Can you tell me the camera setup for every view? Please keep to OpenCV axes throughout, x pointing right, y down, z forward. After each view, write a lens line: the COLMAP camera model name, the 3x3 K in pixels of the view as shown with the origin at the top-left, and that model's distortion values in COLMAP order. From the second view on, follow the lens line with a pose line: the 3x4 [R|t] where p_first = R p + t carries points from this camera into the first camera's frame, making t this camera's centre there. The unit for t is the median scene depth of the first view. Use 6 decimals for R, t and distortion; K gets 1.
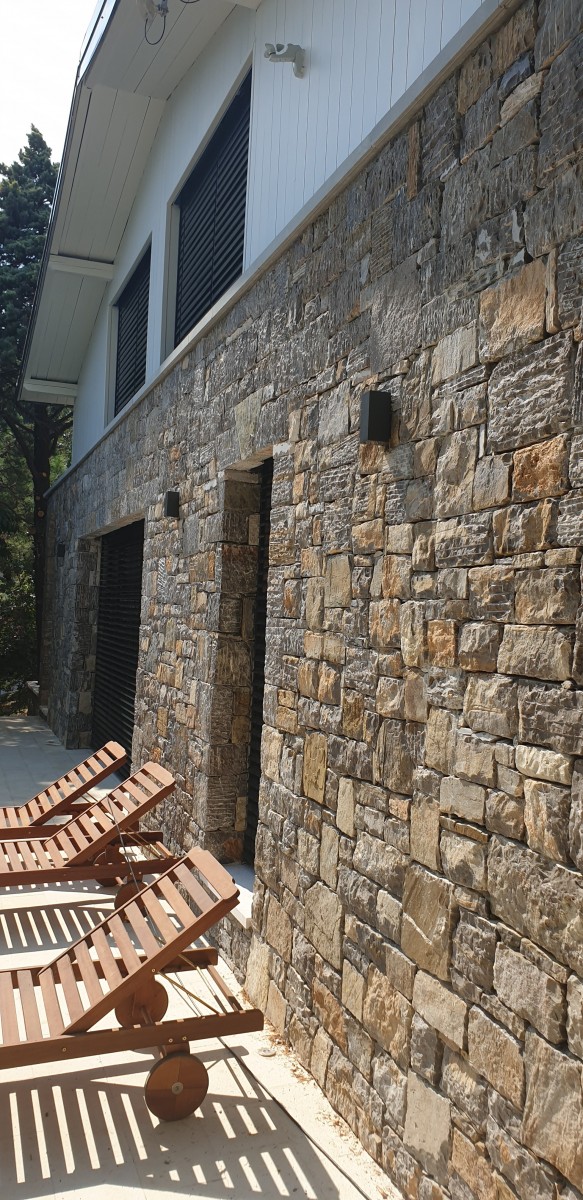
lens RADIAL K [[897.2, 0, 291.5], [0, 897.2, 600.0], [0, 0, 1]] dist [0.077411, -0.138080]
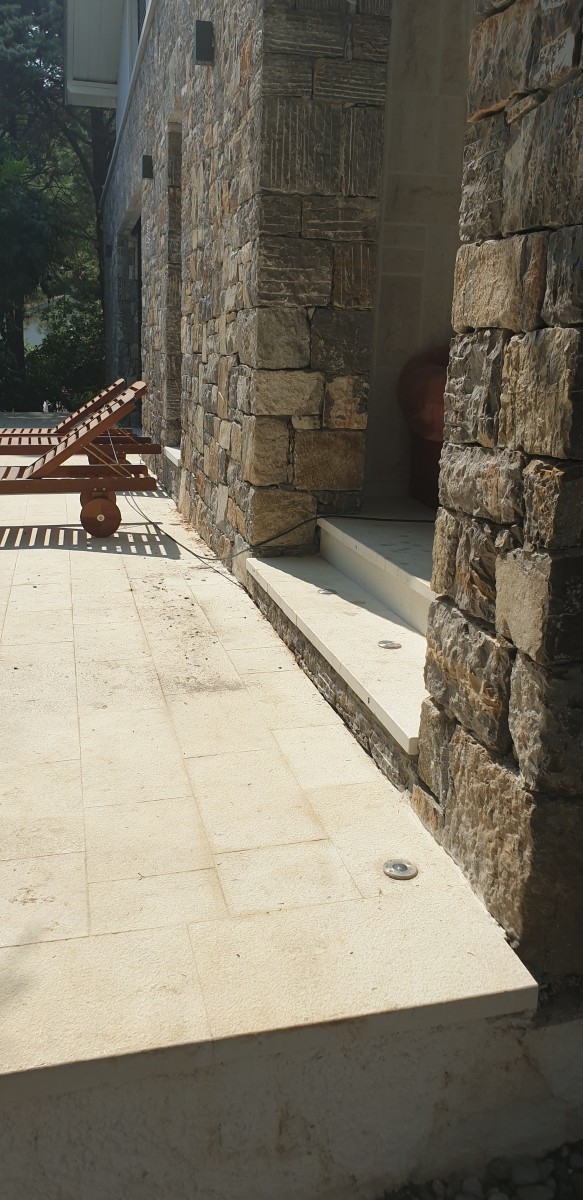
lens RADIAL K [[897.2, 0, 291.5], [0, 897.2, 600.0], [0, 0, 1]] dist [0.077411, -0.138080]
pose [[0.992498, 0.014306, -0.121418, 0.226404], [0.018691, 0.963699, 0.266337, 0.139866], [0.120821, -0.266608, 0.956202, -0.299673]]
